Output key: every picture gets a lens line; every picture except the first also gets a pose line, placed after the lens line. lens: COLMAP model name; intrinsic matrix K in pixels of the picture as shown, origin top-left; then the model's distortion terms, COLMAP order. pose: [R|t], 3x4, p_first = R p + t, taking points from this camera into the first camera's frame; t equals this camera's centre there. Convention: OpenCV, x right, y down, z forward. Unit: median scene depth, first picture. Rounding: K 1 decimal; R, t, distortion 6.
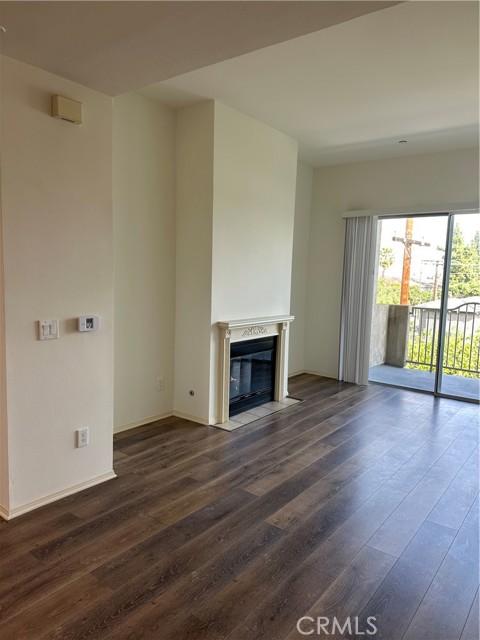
lens RADIAL K [[450.1, 0, 236.2], [0, 450.1, 321.9], [0, 0, 1]] dist [0.025112, -0.021833]
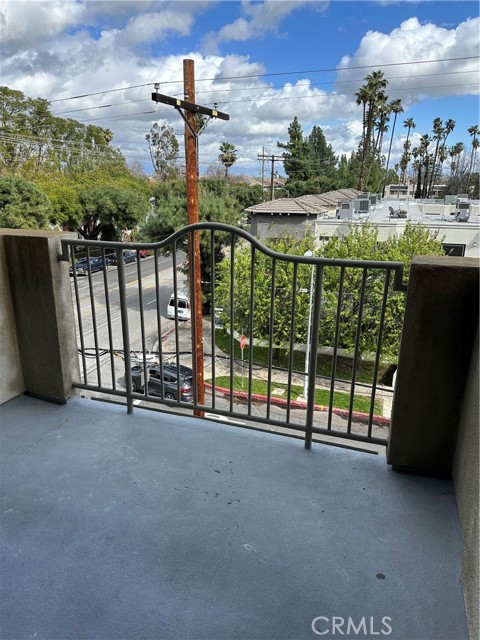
lens RADIAL K [[450.1, 0, 238.0], [0, 450.1, 320.1], [0, 0, 1]] dist [0.025112, -0.021833]
pose [[0.948933, -0.115030, 0.293758, 0.570589], [0.053269, 0.976209, 0.210188, -0.053476], [-0.310947, -0.183807, 0.932484, 0.878169]]
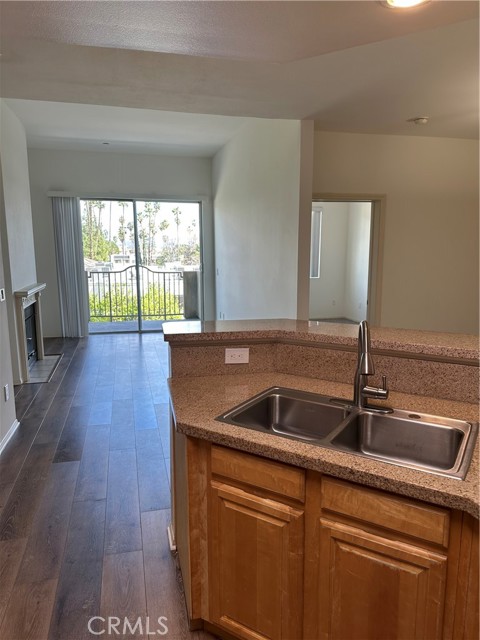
lens RADIAL K [[450.1, 0, 237.1], [0, 450.1, 322.3], [0, 0, 1]] dist [0.025112, -0.021833]
pose [[0.616932, -0.156554, 0.771289, -0.474472], [0.104900, 0.987628, 0.116559, 0.001720], [-0.779994, 0.008999, 0.625722, -0.110089]]
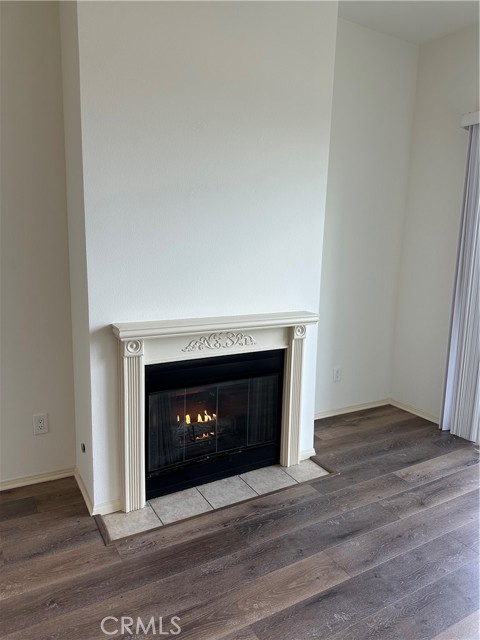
lens RADIAL K [[450.1, 0, 244.3], [0, 450.1, 322.2], [0, 0, 1]] dist [0.025112, -0.021833]
pose [[0.927019, 0.056212, -0.370779, 0.241166], [-0.037067, 0.997595, 0.058566, -0.031475], [0.373179, -0.040548, 0.926873, 0.476954]]
